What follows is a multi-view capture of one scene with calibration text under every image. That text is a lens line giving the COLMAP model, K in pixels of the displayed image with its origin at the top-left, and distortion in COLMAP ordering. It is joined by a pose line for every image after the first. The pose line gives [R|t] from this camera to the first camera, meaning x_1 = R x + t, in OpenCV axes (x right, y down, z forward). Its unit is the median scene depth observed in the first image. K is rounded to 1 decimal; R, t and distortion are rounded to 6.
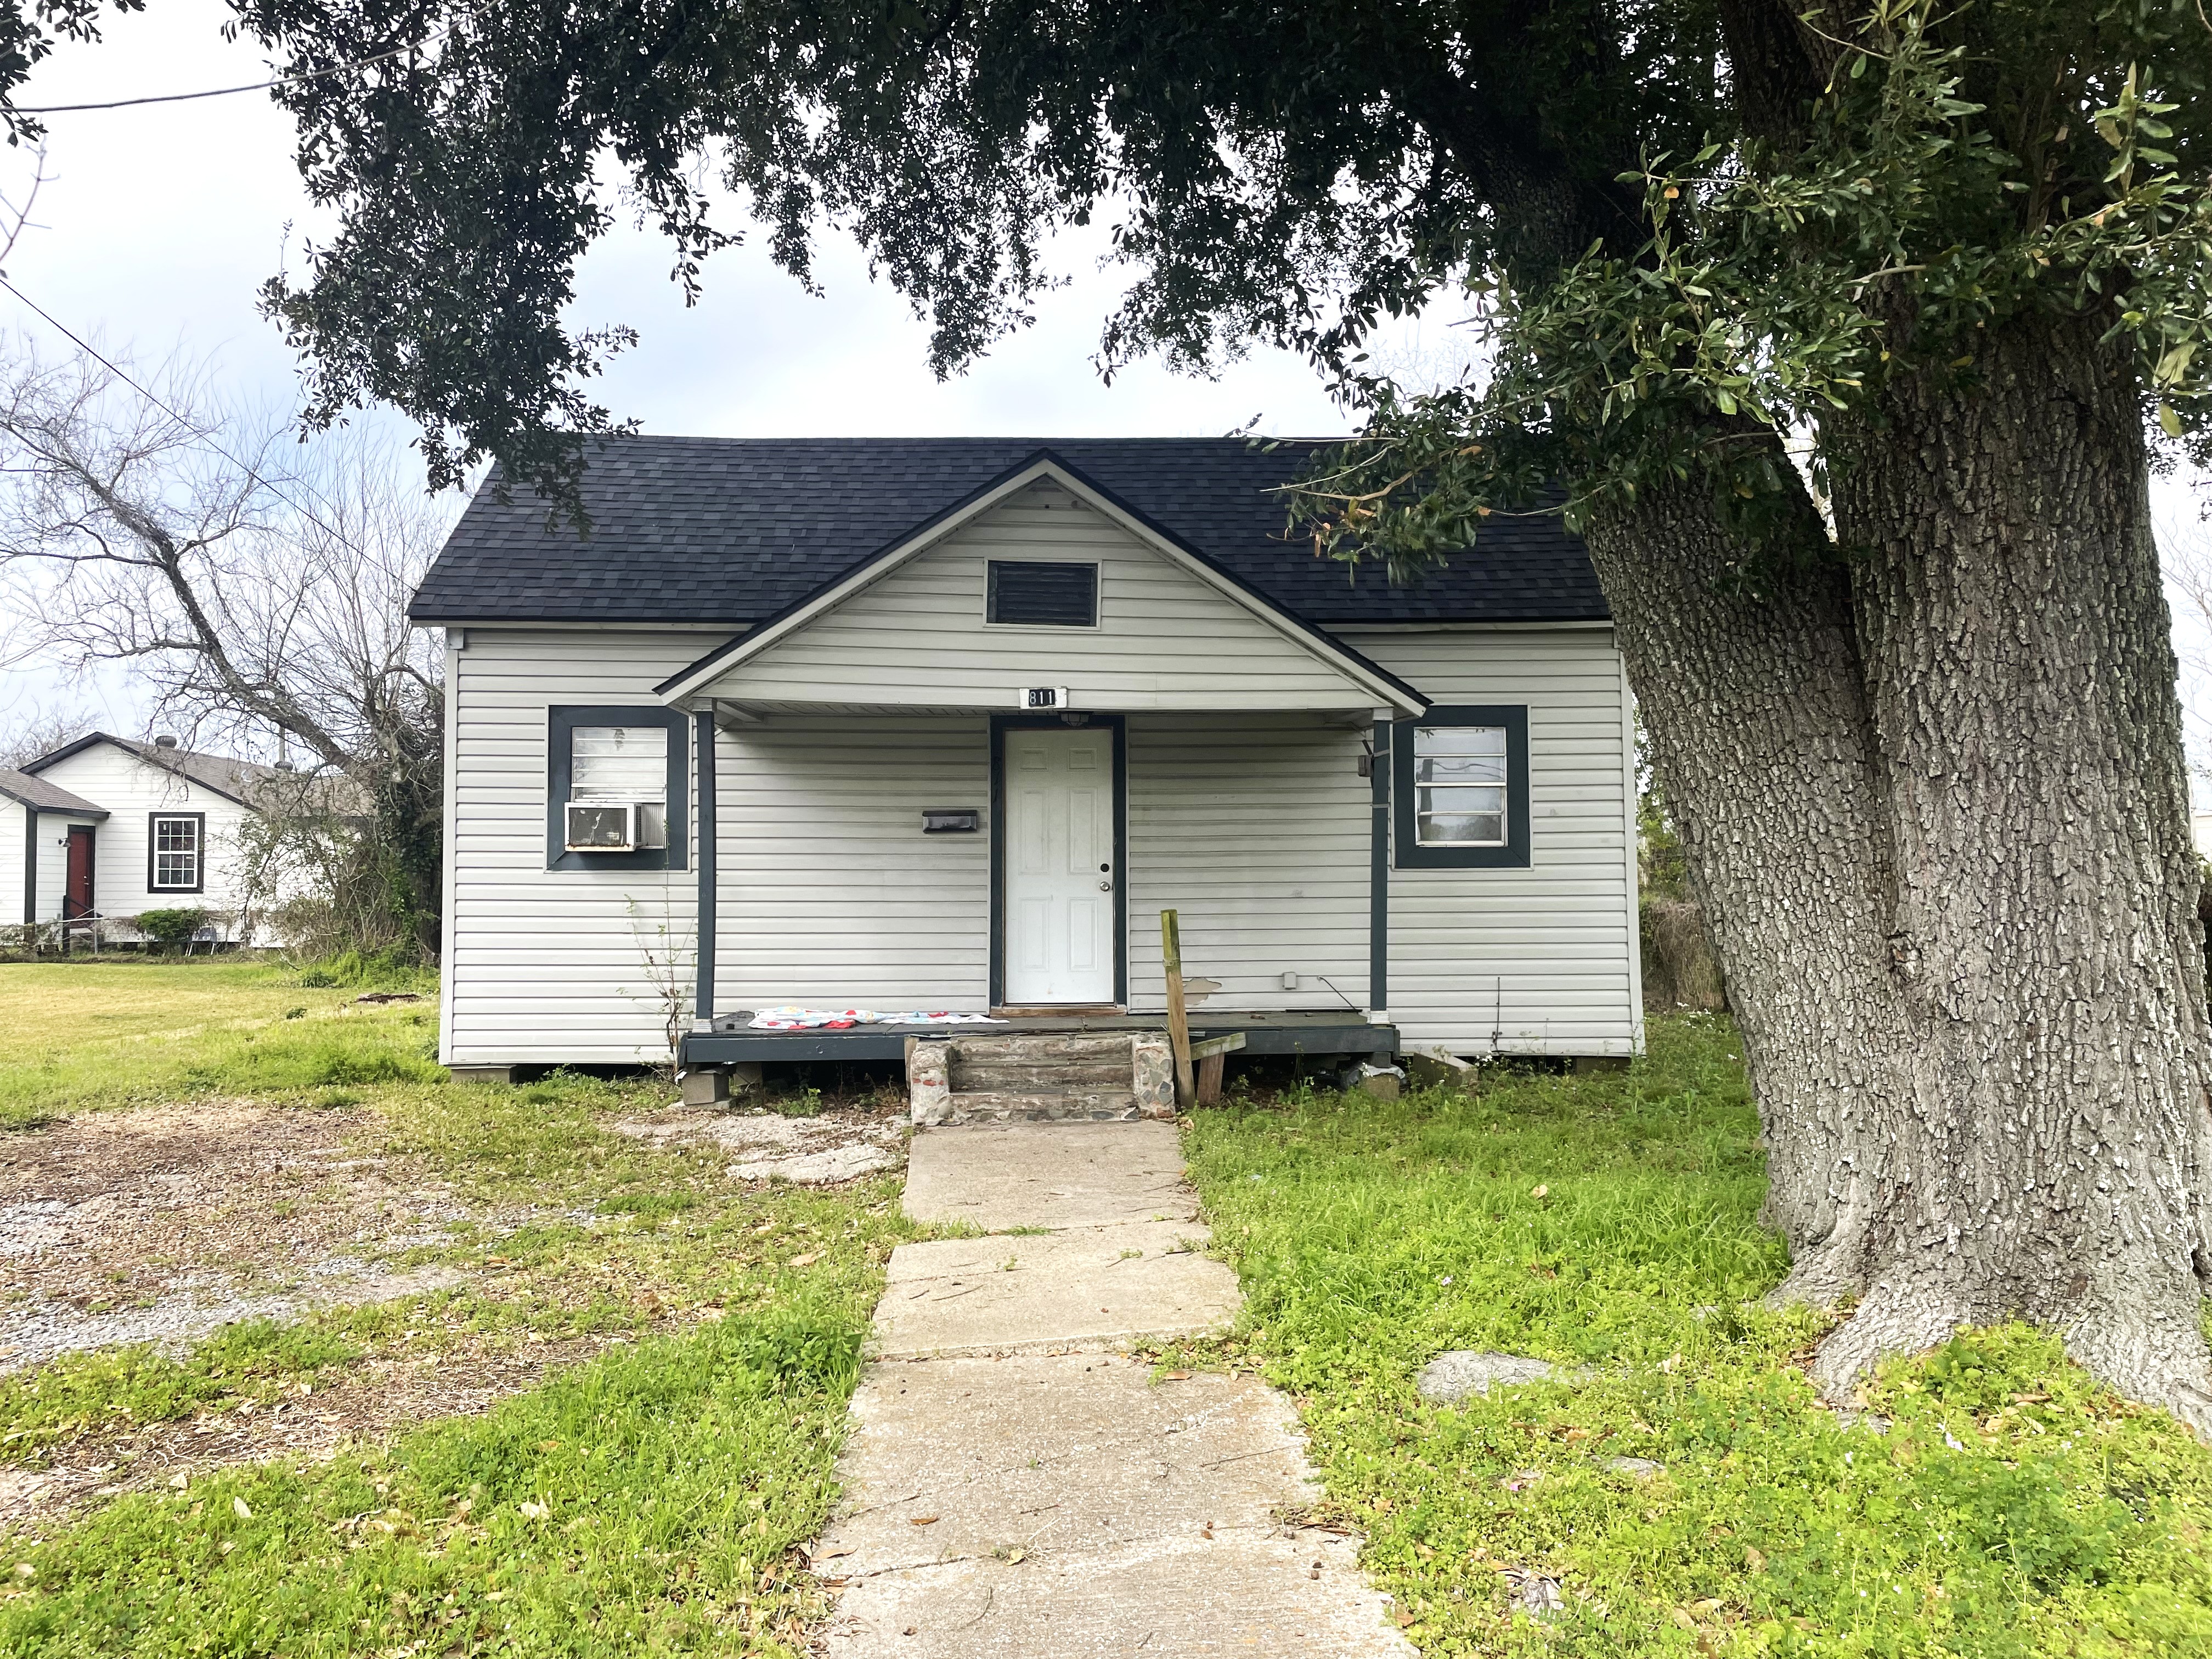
lens RADIAL K [[1684.1, 0, 1108.1], [0, 1684.1, 826.6], [0, 0, 1]] dist [0.067277, -0.083110]
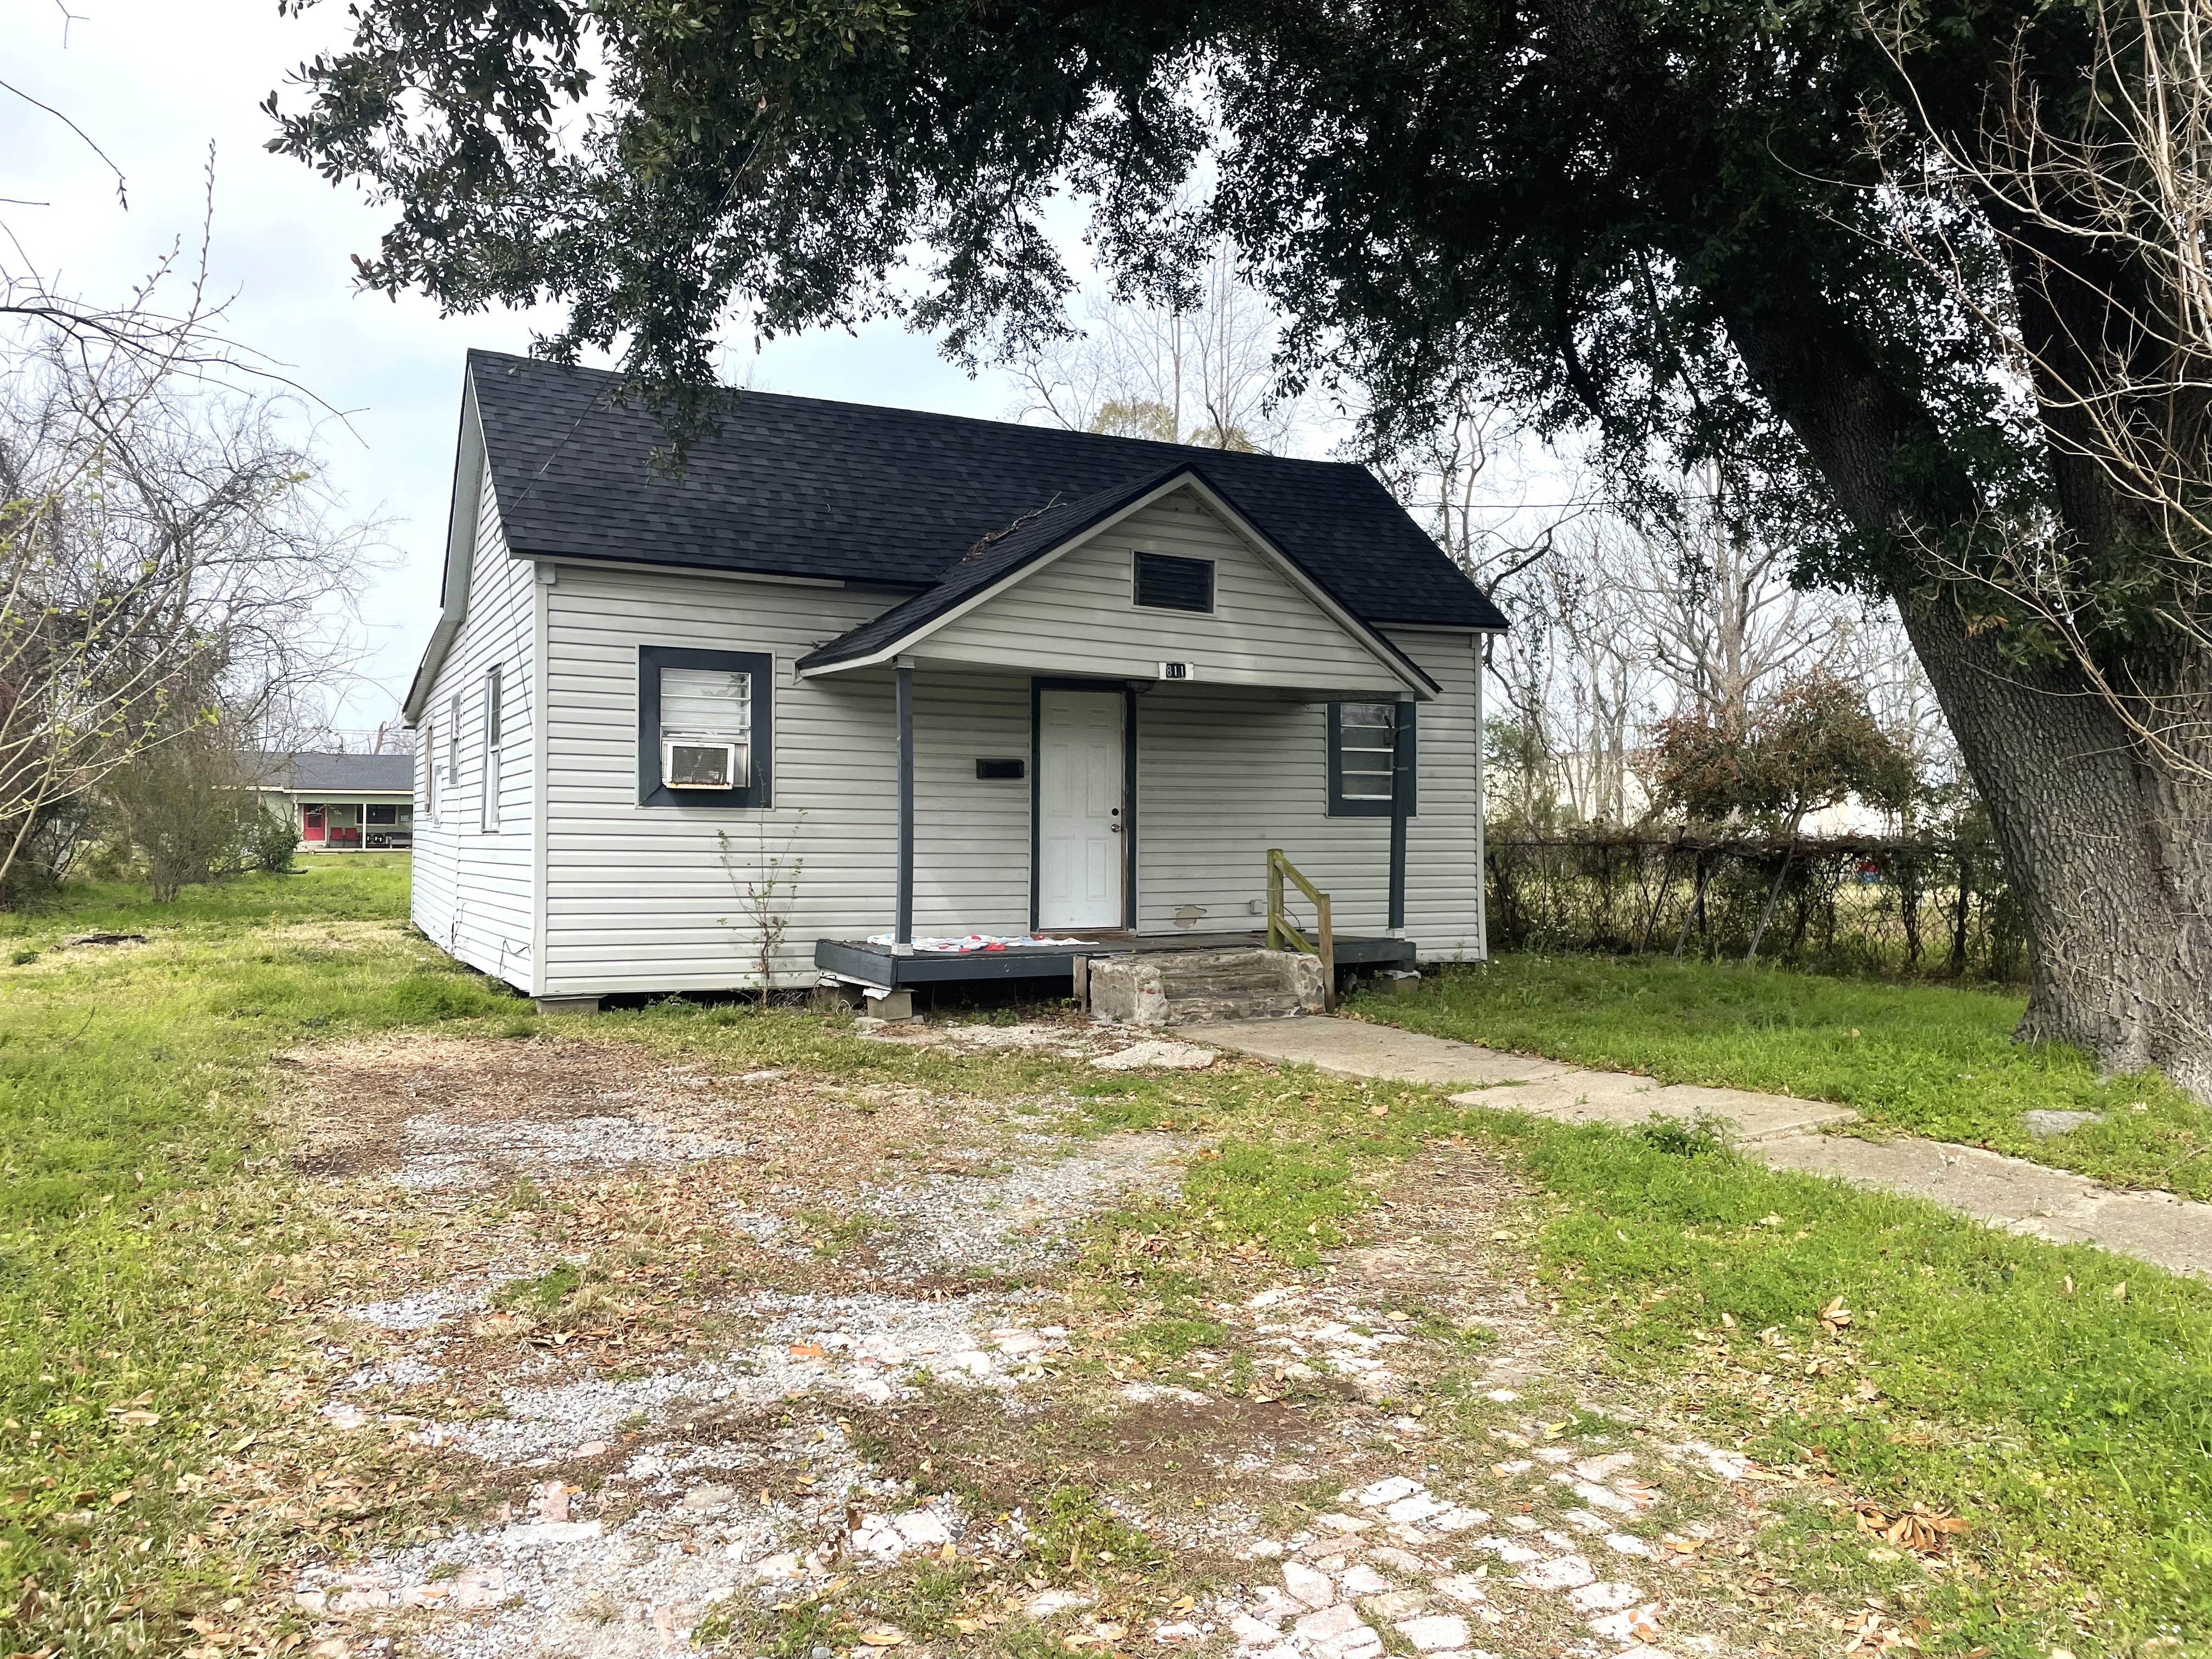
lens RADIAL K [[1684.1, 0, 1100.3], [0, 1684.1, 831.1], [0, 0, 1]] dist [0.067277, -0.083110]
pose [[0.904355, 0.011204, 0.426635, -0.522199], [-0.028218, 0.999038, 0.033579, -0.001517], [-0.425848, -0.042407, 0.903801, -0.052766]]
